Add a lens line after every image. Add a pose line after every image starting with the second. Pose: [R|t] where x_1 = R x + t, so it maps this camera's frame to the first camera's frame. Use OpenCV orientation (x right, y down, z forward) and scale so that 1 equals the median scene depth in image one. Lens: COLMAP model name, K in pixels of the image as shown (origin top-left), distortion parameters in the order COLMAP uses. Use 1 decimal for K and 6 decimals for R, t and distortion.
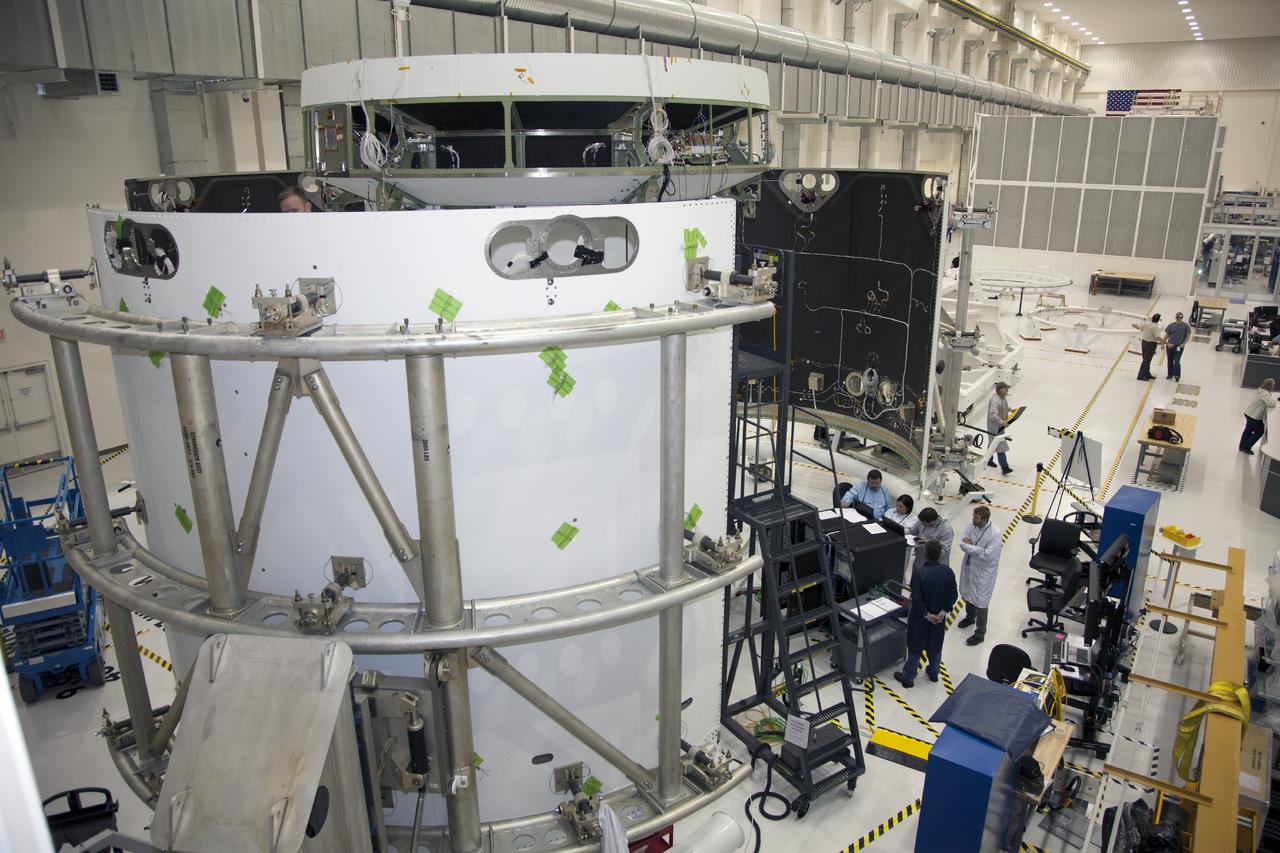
lens RADIAL K [[880.5, 0, 638.4], [0, 880.5, 417.7], [0, 0, 1]] dist [-0.091083, 0.048396]
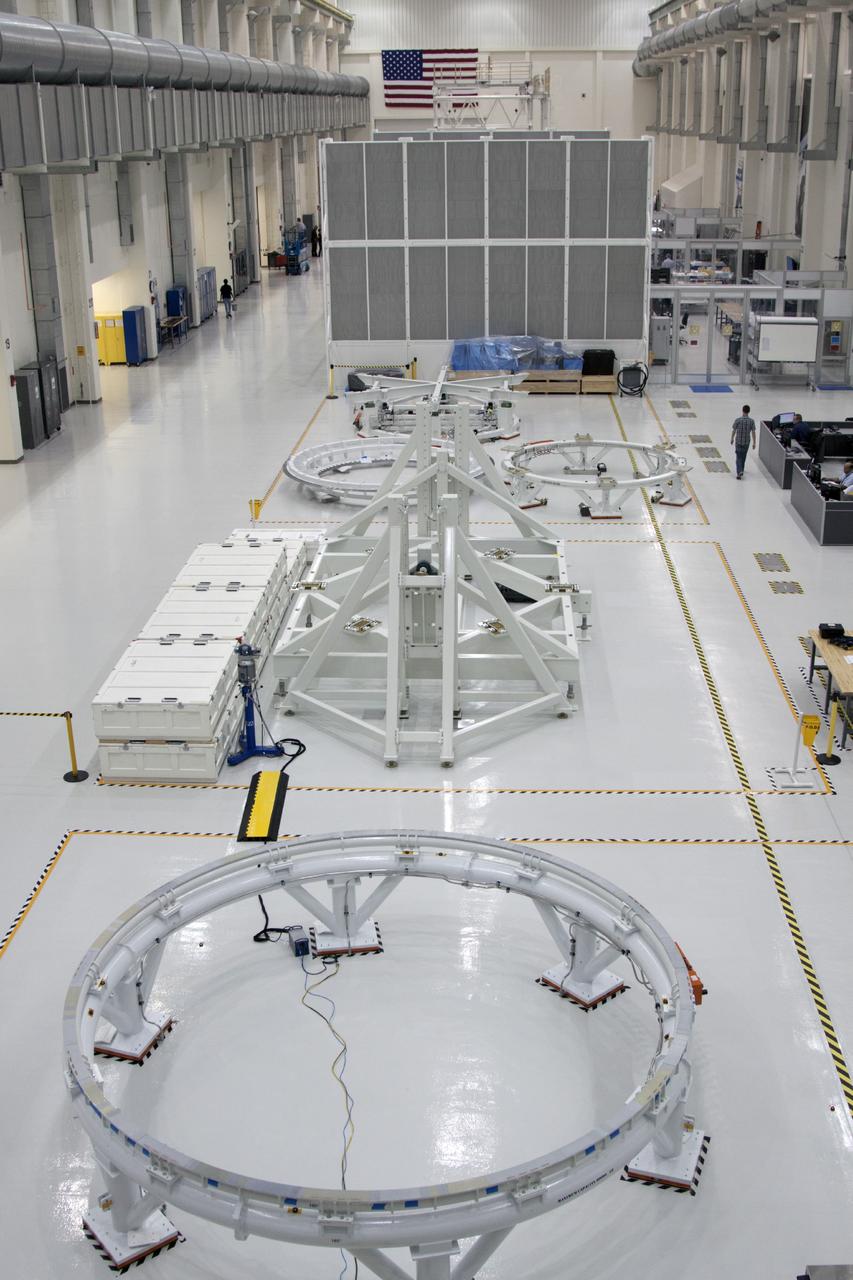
lens RADIAL K [[1415.1, 0, 428.3], [0, 1415.1, 636.9], [0, 0, 1]] dist [-0.108536, 0.000000]
pose [[0.851186, -0.201756, 0.484538, -0.549385], [0.174466, 0.979434, 0.101341, -0.388221], [-0.495019, -0.001725, 0.868880, 0.275924]]
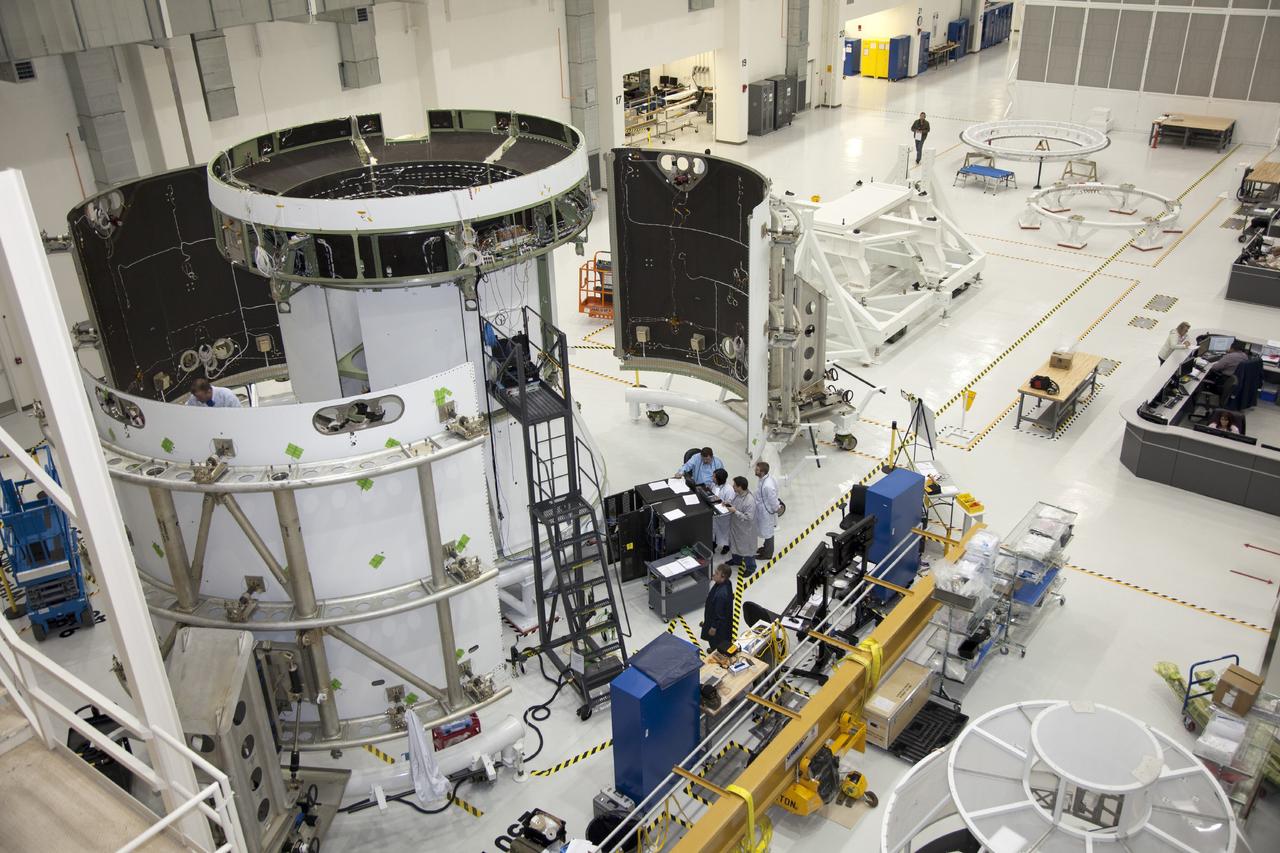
lens RADIAL K [[1138.4, 0, 631.7], [0, 1138.4, 422.0], [0, 0, 1]] dist [-0.005639, 0.056680]
pose [[0.998375, -0.005409, -0.056721, 0.364851], [0.015062, 0.985129, 0.171158, -0.343289], [0.054951, -0.171734, 0.983610, -0.763542]]
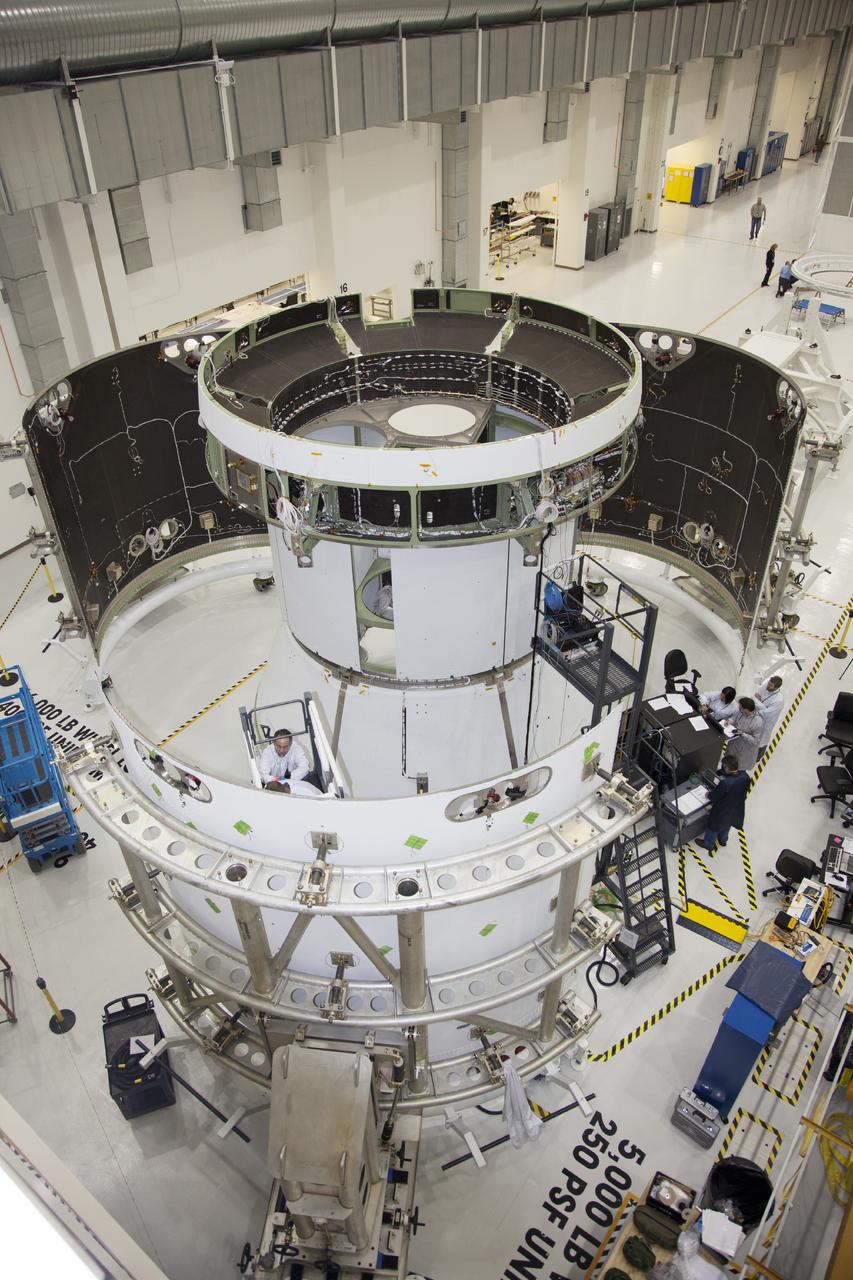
lens RADIAL K [[880.5, 0, 413.7], [0, 880.5, 639.3], [0, 0, 1]] dist [-0.091083, 0.048396]
pose [[0.999388, 0.000081, -0.034993, -0.102387], [0.012559, 0.932544, 0.360838, -0.546282], [0.032662, -0.361056, 0.931972, -0.109200]]
